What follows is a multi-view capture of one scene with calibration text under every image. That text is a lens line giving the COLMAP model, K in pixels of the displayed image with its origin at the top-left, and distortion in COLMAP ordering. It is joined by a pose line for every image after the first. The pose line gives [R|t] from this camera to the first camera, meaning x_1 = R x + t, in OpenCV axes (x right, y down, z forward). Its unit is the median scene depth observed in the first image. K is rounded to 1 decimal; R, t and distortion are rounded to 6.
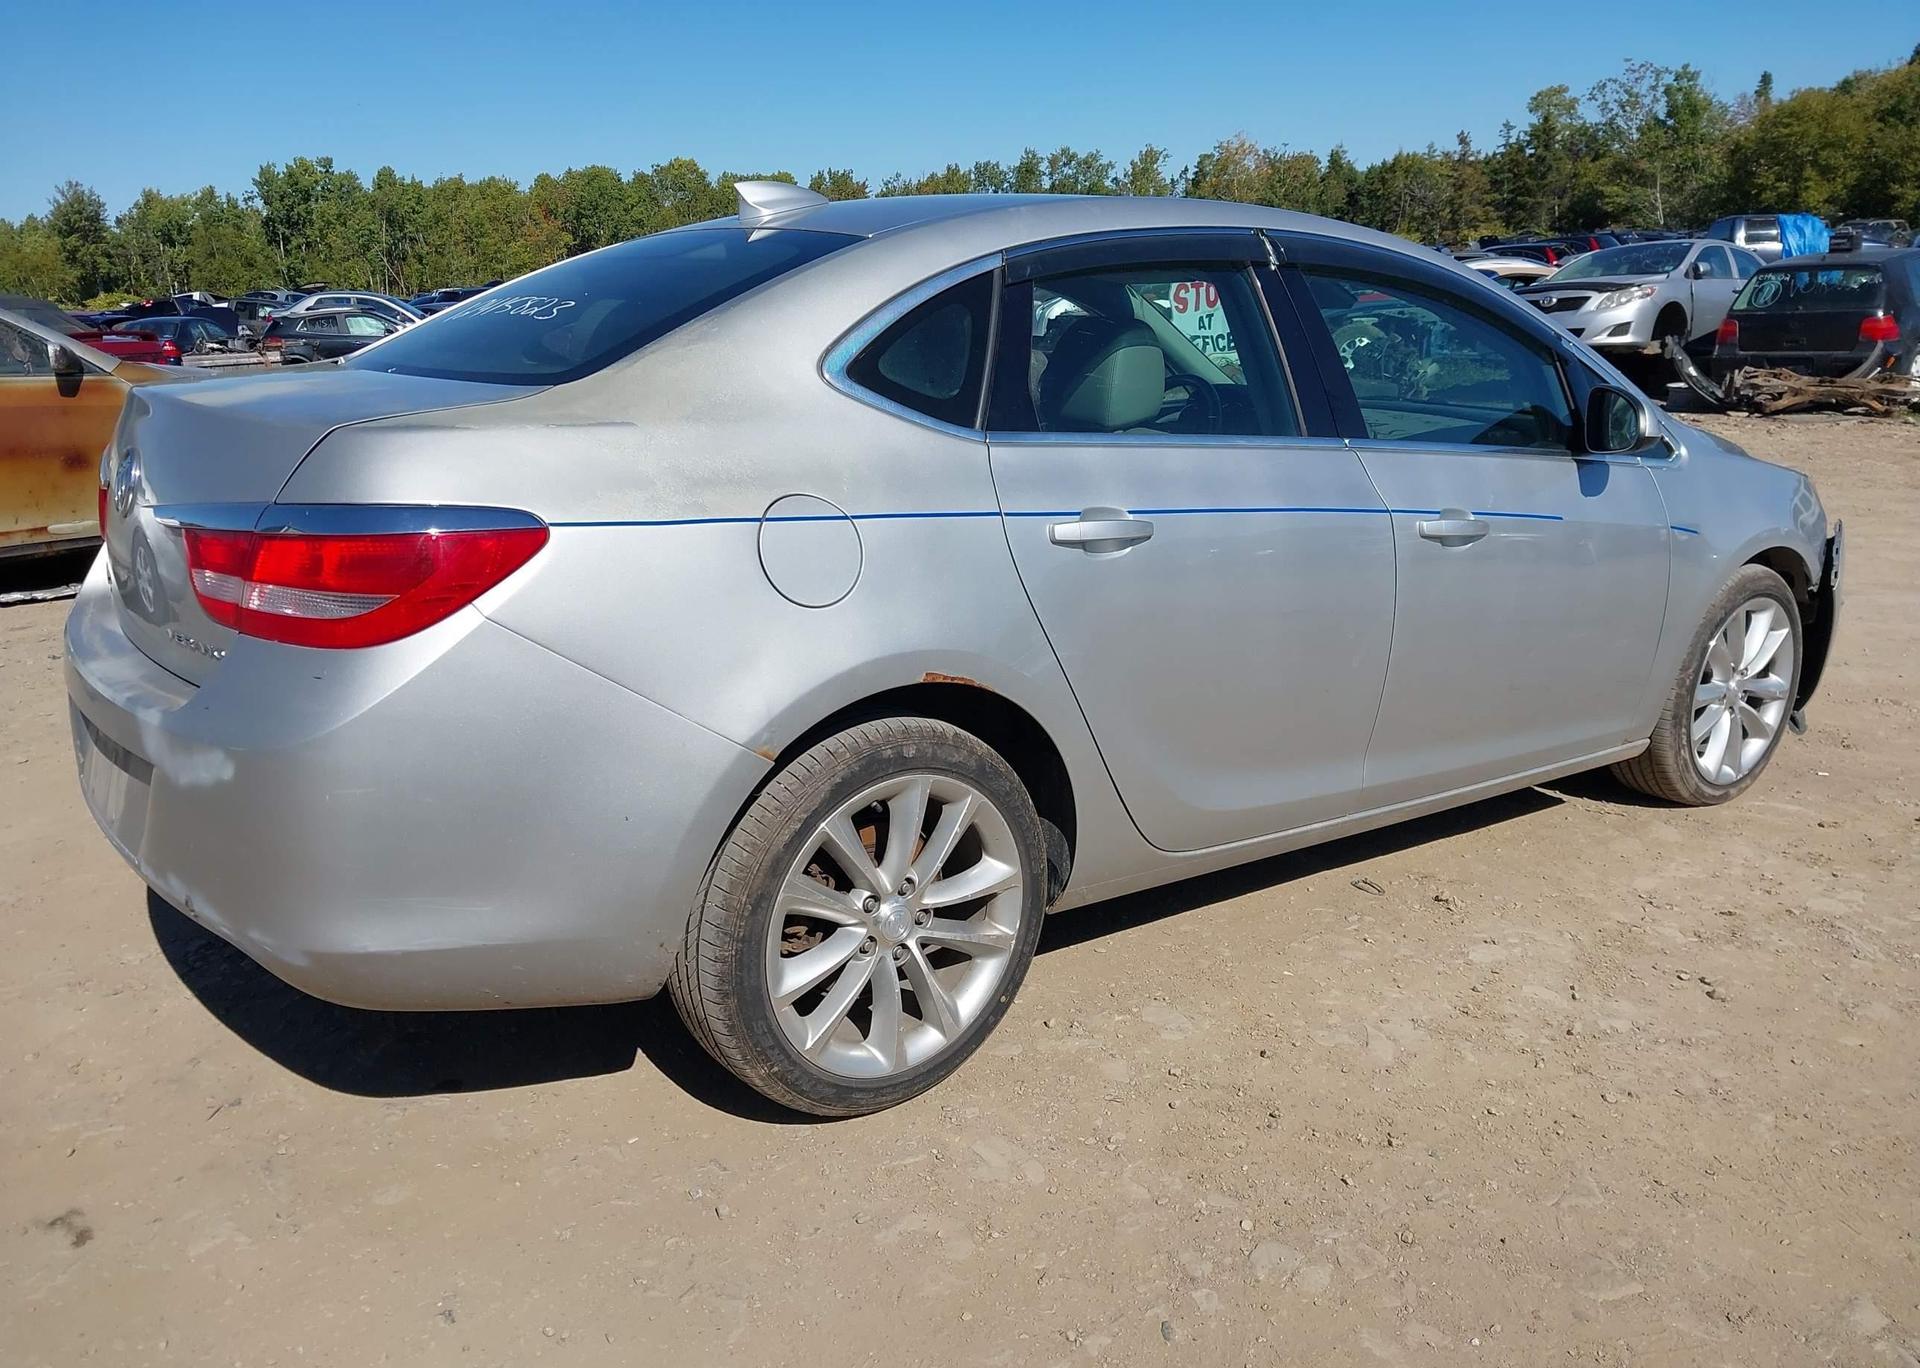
lens RADIAL K [[1566.0, 0, 948.9], [0, 1566.0, 691.6], [0, 0, 1]] dist [0.008494, 0.025285]
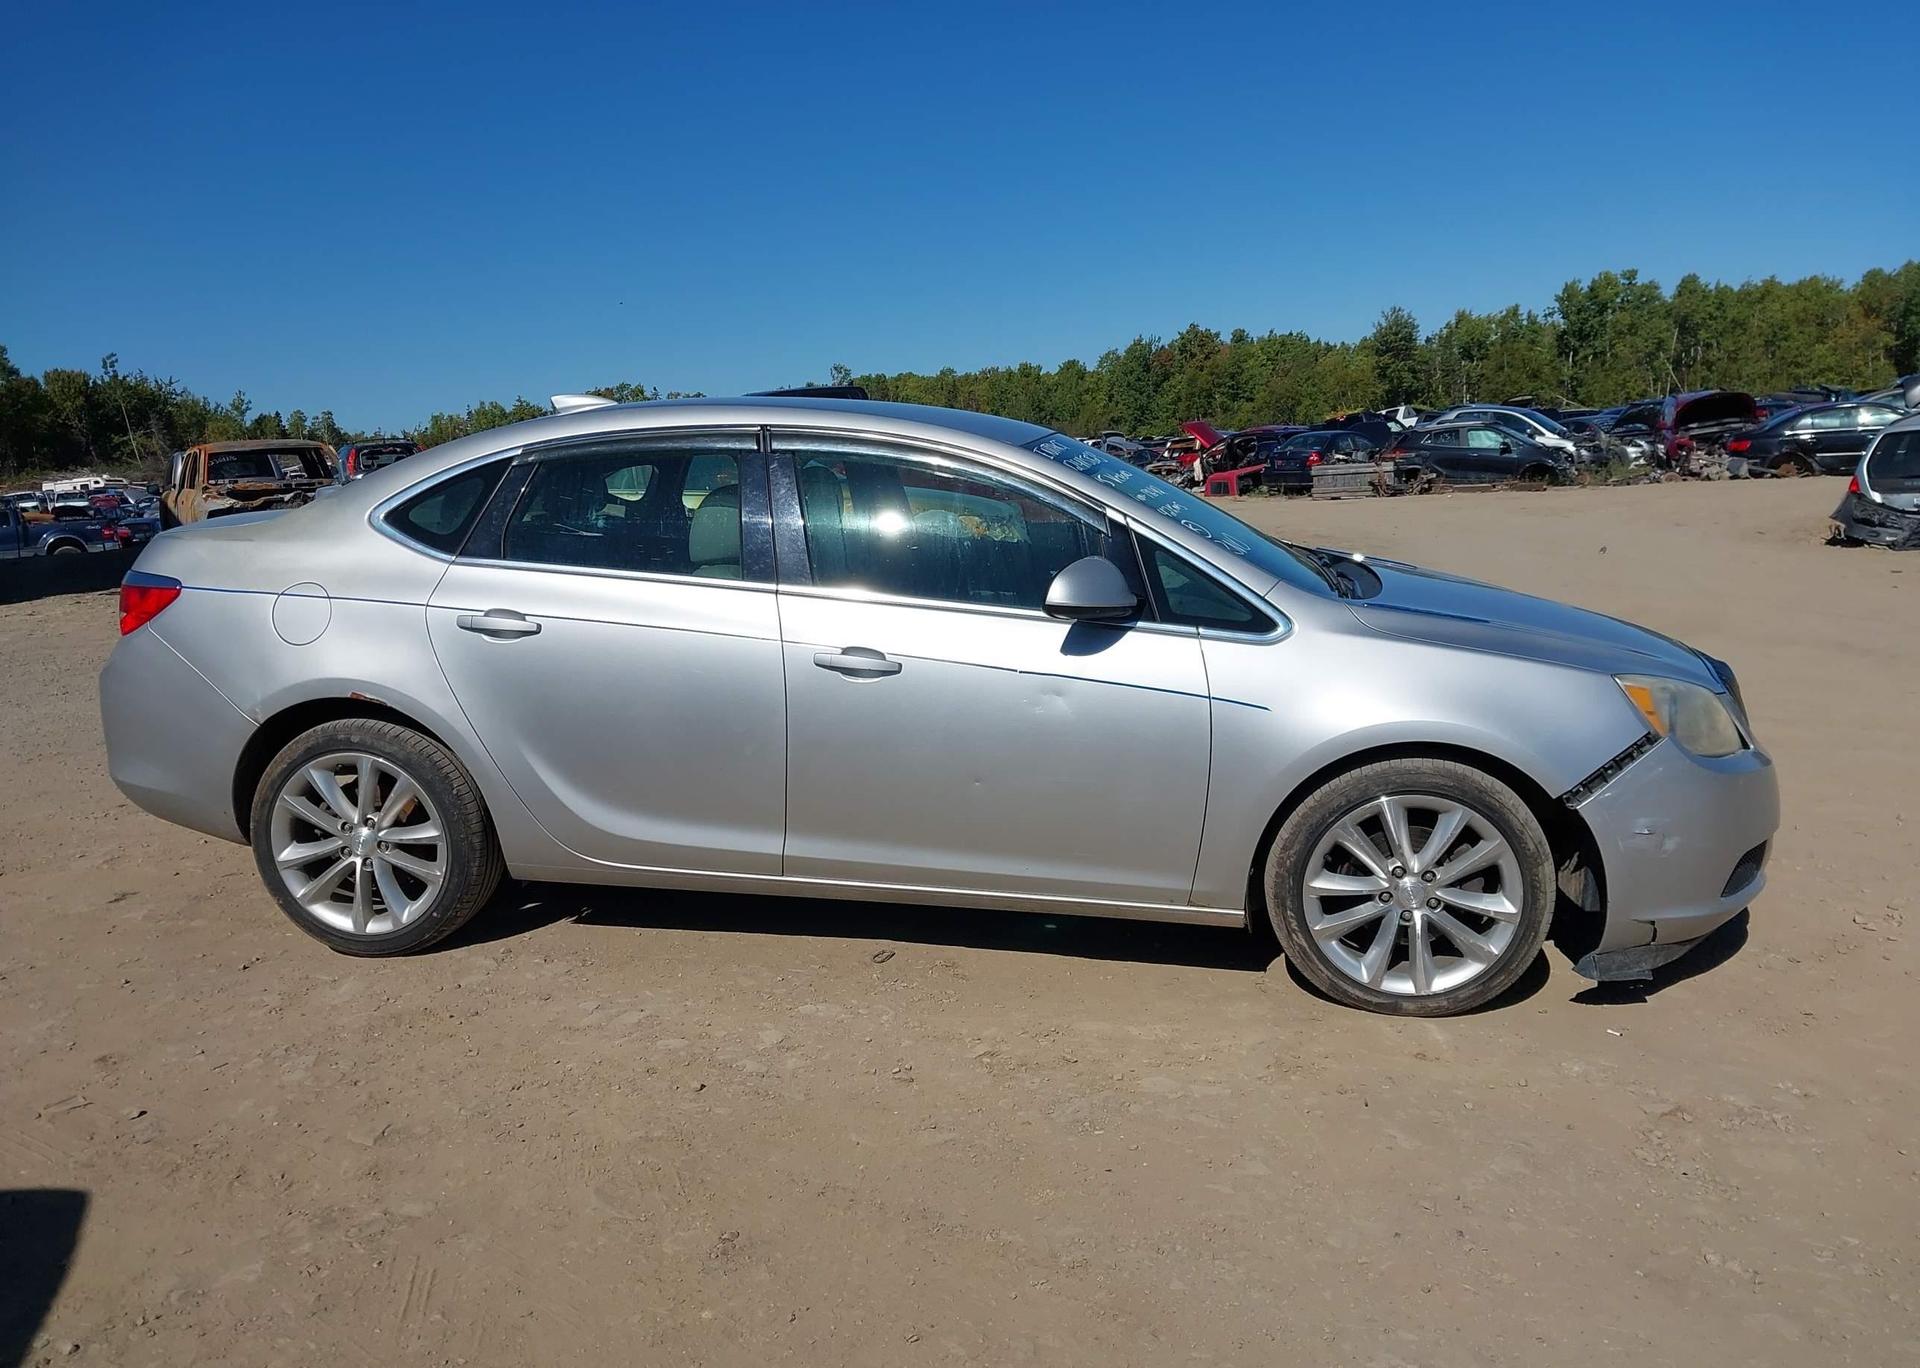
lens RADIAL K [[1566.0, 0, 947.2], [0, 1566.0, 672.1], [0, 0, 1]] dist [0.008494, 0.025285]
pose [[0.714563, 0.112496, -0.690467, 1.155766], [-0.165372, 0.986176, -0.010467, -0.088833], [0.679744, 0.121663, 0.723288, 0.148583]]
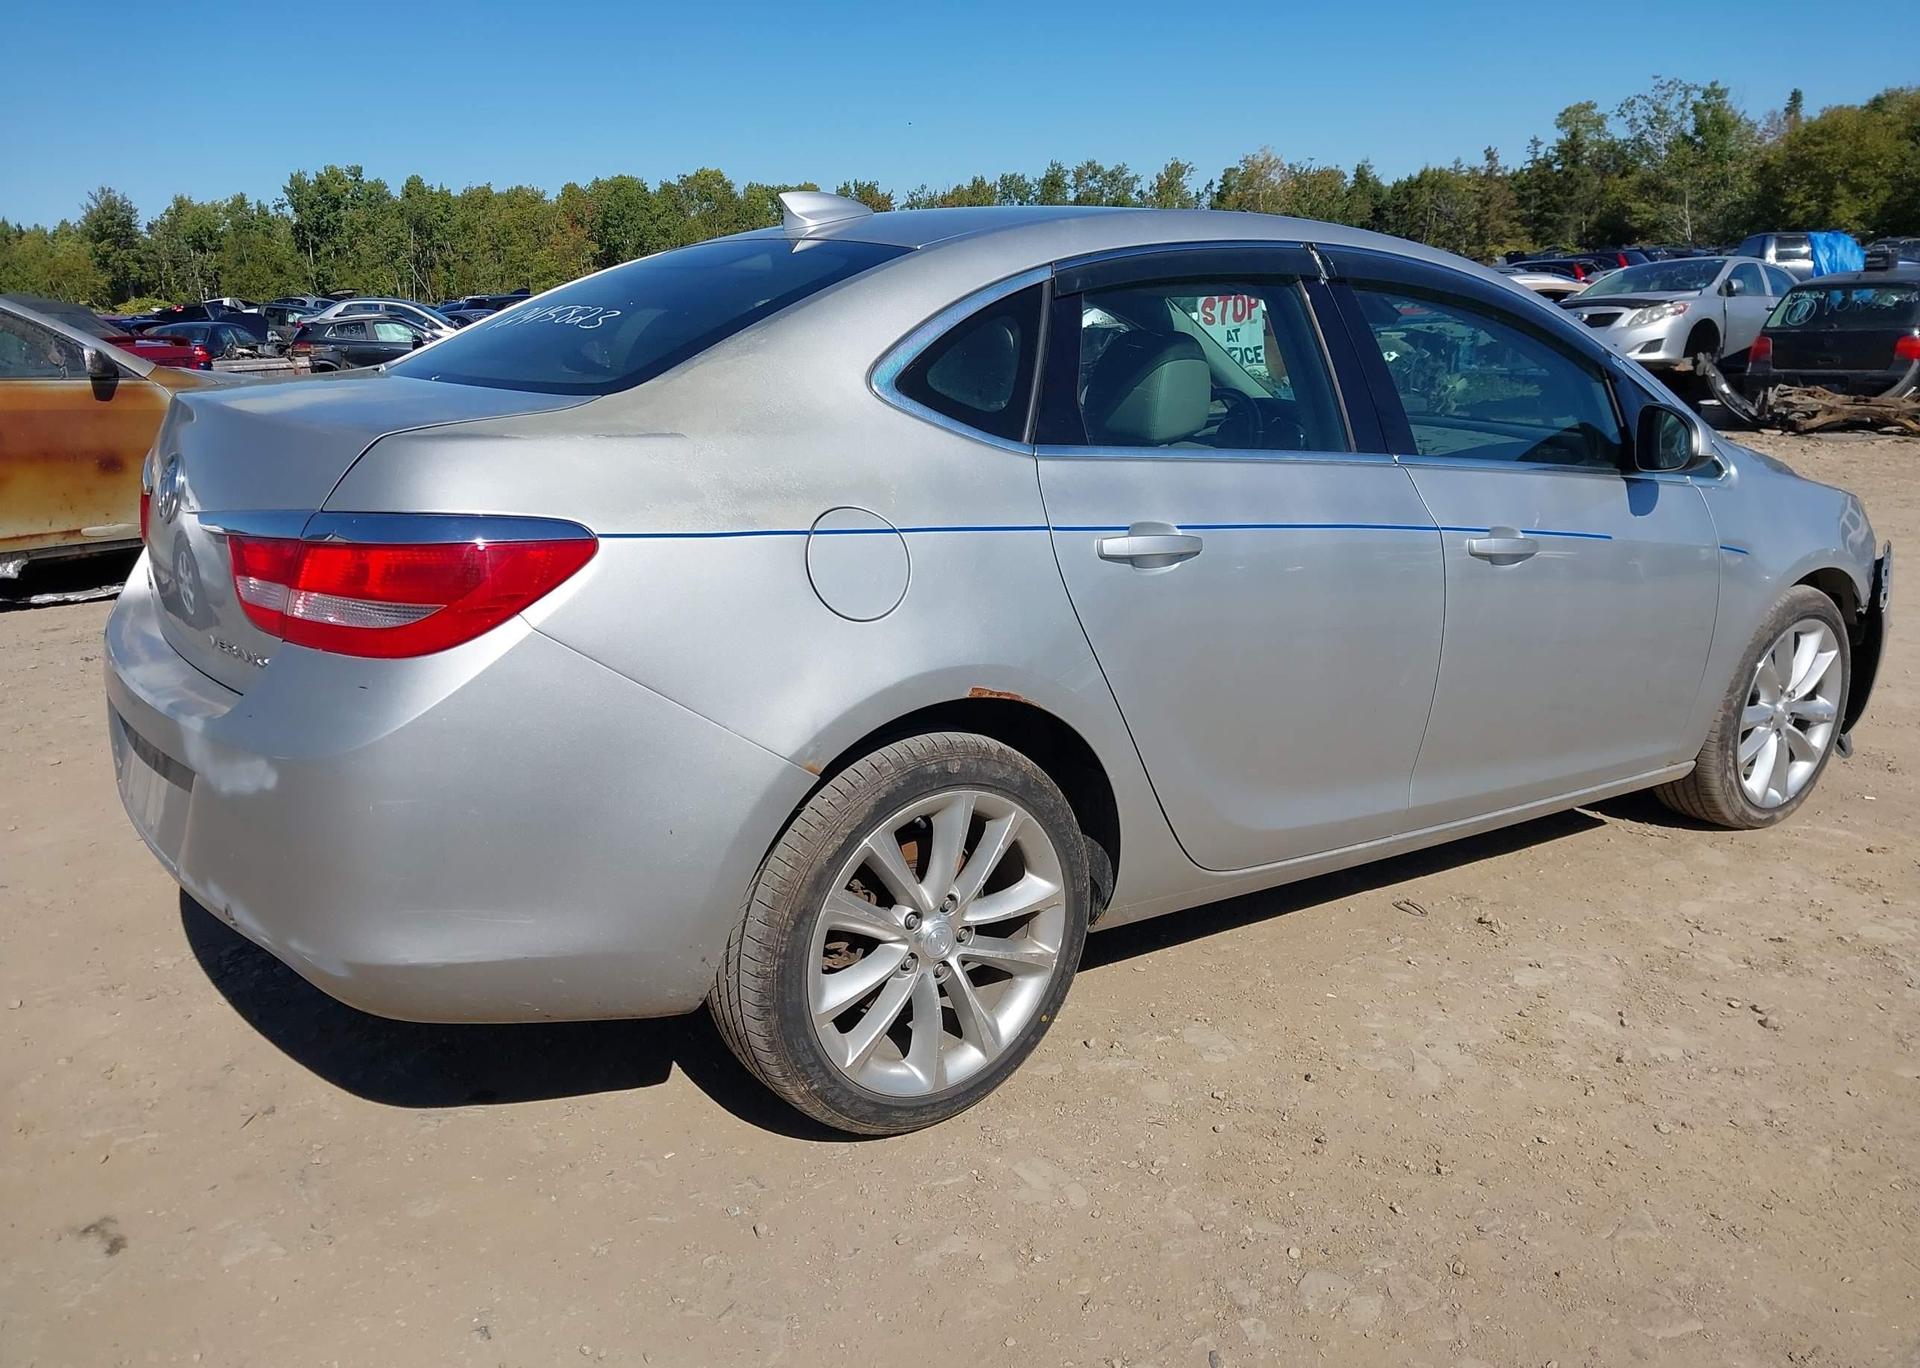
lens RADIAL K [[1566.0, 0, 949.0], [0, 1566.0, 689.8], [0, 0, 1]] dist [0.008494, 0.025285]
pose [[0.999868, 0.010815, -0.012096, -0.012673], [-0.010910, 0.999910, -0.007829, -0.002074], [0.012011, 0.007960, 0.999896, 0.007303]]
